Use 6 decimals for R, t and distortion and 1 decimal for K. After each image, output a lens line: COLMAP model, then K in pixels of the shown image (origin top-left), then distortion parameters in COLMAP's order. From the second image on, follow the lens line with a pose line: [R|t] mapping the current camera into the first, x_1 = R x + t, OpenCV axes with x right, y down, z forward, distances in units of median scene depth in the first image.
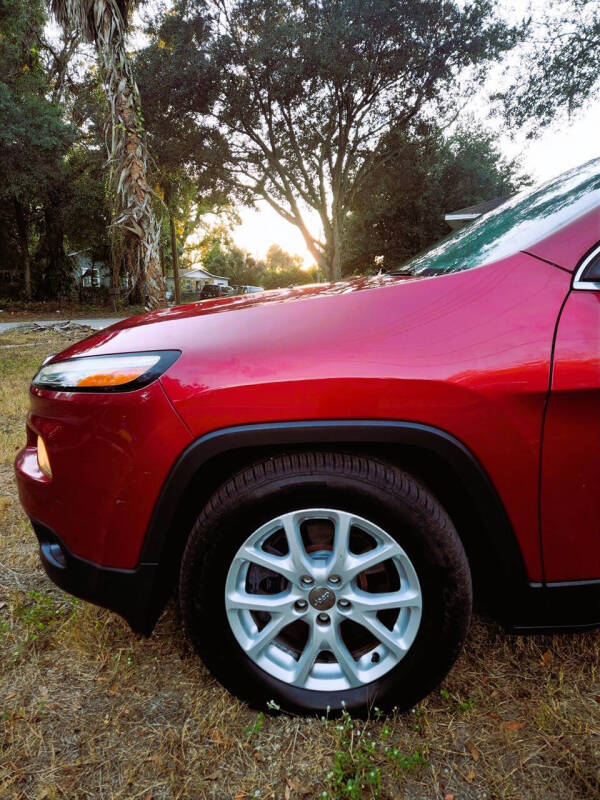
lens RADIAL K [[548.3, 0, 299.1], [0, 548.3, 398.7], [0, 0, 1]] dist [0.055748, -0.041850]
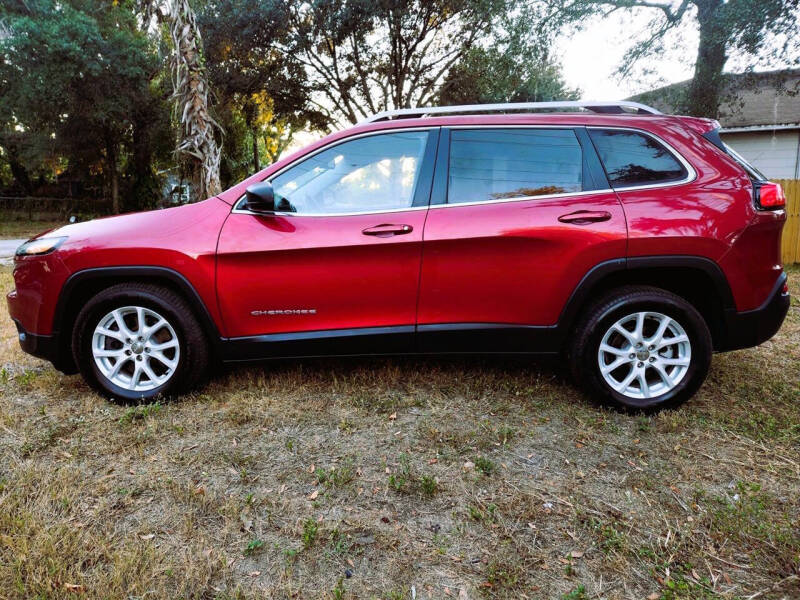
lens RADIAL K [[548.3, 0, 399.8], [0, 548.3, 301.1], [0, 0, 1]] dist [0.055748, -0.041850]
pose [[0.999993, 0.003077, 0.001909, 0.122271], [-0.003031, 0.999716, -0.023631, 0.024181], [-0.001981, 0.023625, 0.999719, -0.139537]]
